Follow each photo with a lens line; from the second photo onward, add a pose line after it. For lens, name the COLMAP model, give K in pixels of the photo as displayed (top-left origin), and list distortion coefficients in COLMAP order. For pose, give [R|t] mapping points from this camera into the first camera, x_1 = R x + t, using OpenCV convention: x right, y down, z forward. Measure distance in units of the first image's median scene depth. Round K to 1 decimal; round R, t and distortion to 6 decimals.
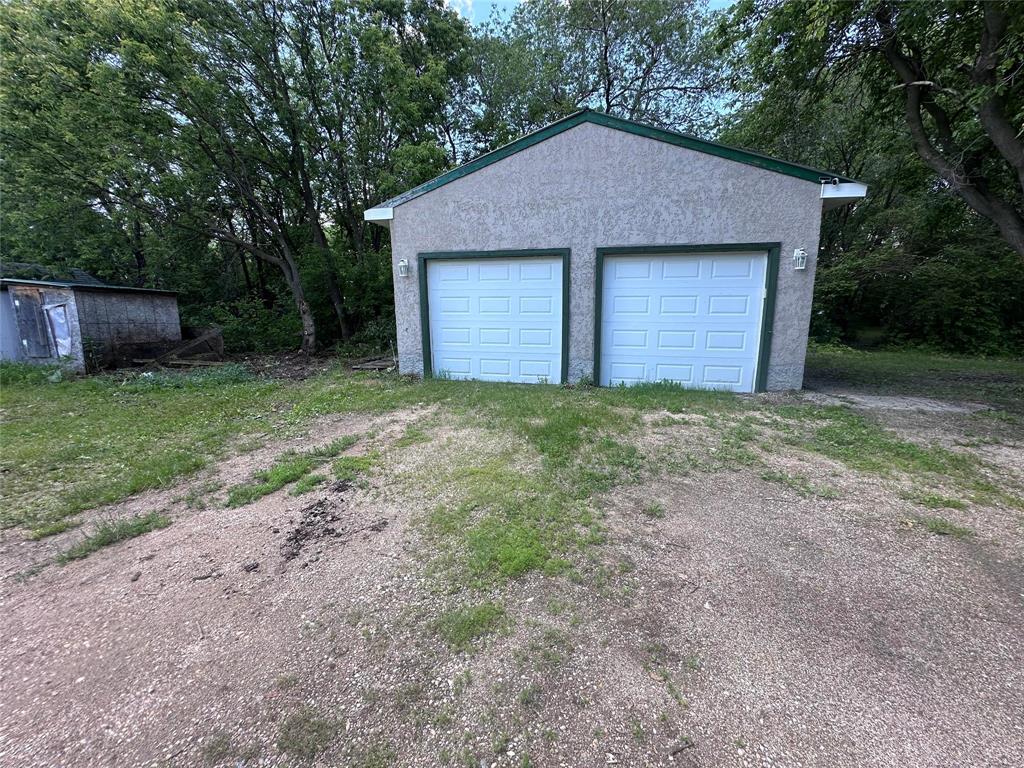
lens RADIAL K [[406.1, 0, 511.9], [0, 406.1, 377.7], [0, 0, 1]] dist [-0.003123, 0.000116]
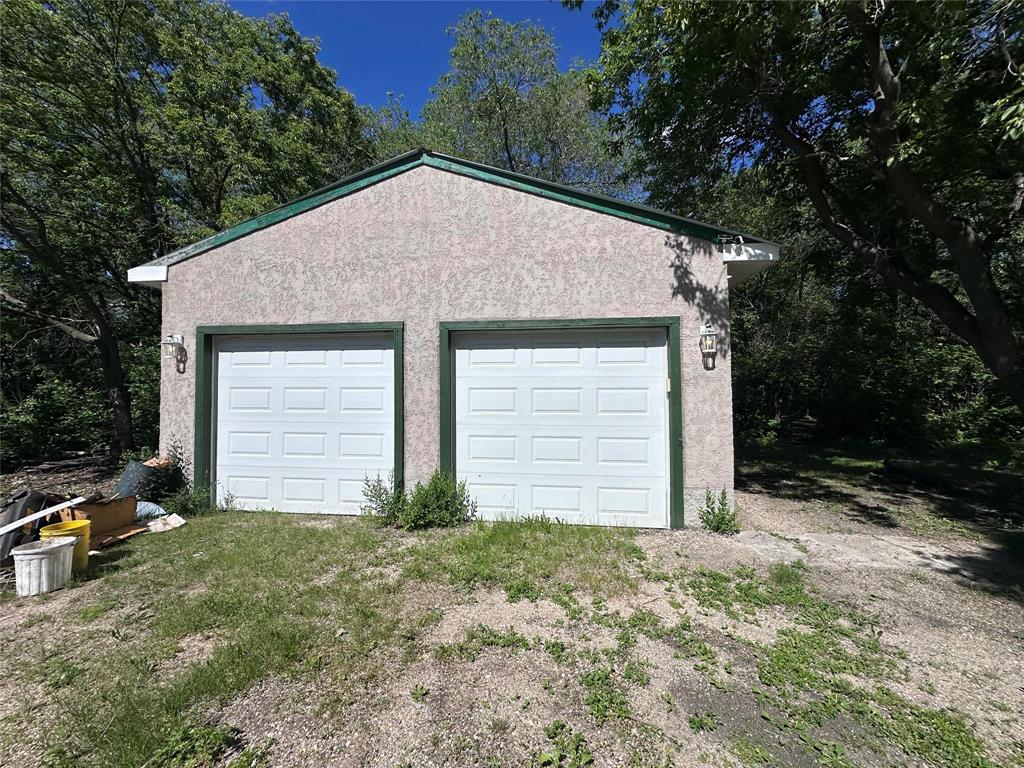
lens RADIAL K [[406.1, 0, 511.9], [0, 406.1, 384.7], [0, 0, 1]] dist [-0.003123, 0.000116]
pose [[0.947250, 0.016394, 0.320077, 0.100864], [0.052205, 0.977460, -0.204563, -0.057185], [-0.316216, 0.210482, 0.925043, 0.317259]]
